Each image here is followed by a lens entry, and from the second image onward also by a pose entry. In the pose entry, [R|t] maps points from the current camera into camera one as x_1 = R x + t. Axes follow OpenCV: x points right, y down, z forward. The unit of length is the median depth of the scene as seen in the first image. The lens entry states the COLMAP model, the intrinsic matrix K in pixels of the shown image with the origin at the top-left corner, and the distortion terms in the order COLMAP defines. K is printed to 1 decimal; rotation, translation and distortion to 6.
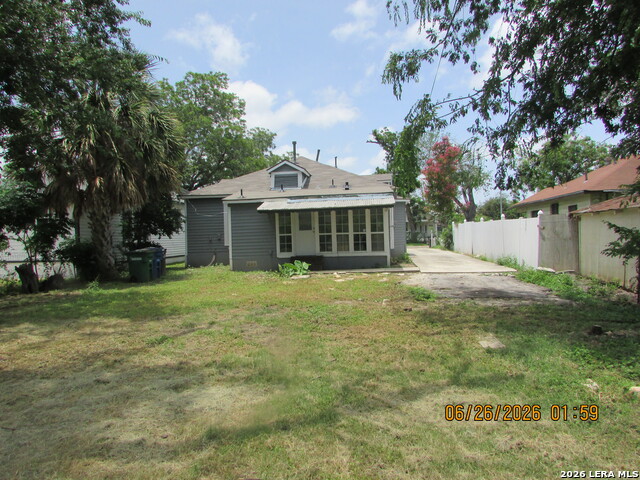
lens RADIAL K [[456.9, 0, 320.0], [0, 456.9, 240.0], [0, 0, 1]] dist [-0.030421, 0.001217]
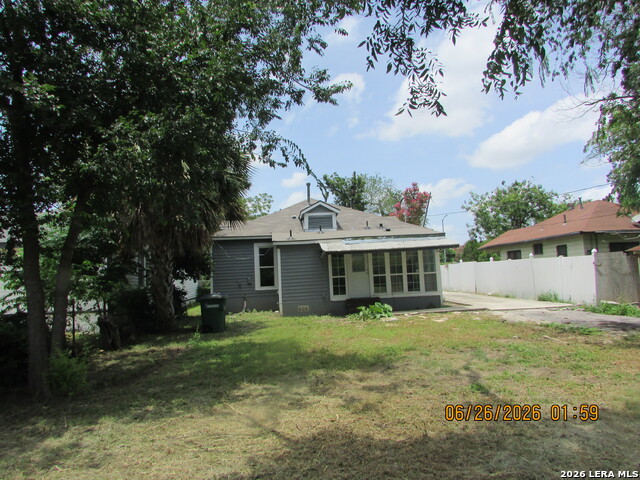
lens RADIAL K [[456.9, 0, 320.0], [0, 456.9, 240.0], [0, 0, 1]] dist [-0.030421, 0.001217]
pose [[0.979969, -0.003459, 0.199121, -0.304088], [0.022631, 0.995307, -0.094087, 0.001003], [-0.197862, 0.096709, 0.975448, 0.052360]]
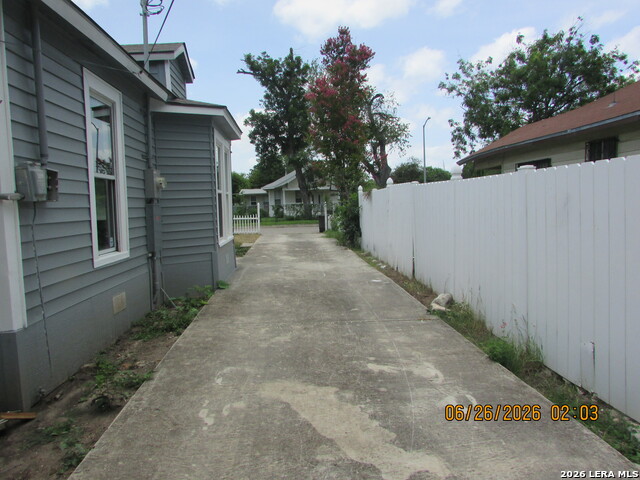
lens RADIAL K [[456.9, 0, 320.0], [0, 456.9, 240.0], [0, 0, 1]] dist [-0.030421, 0.001217]
pose [[0.980849, -0.022864, 0.193425, 0.278468], [0.010304, 0.997787, 0.065692, -0.028456], [-0.194499, -0.062441, 0.978913, 0.950021]]
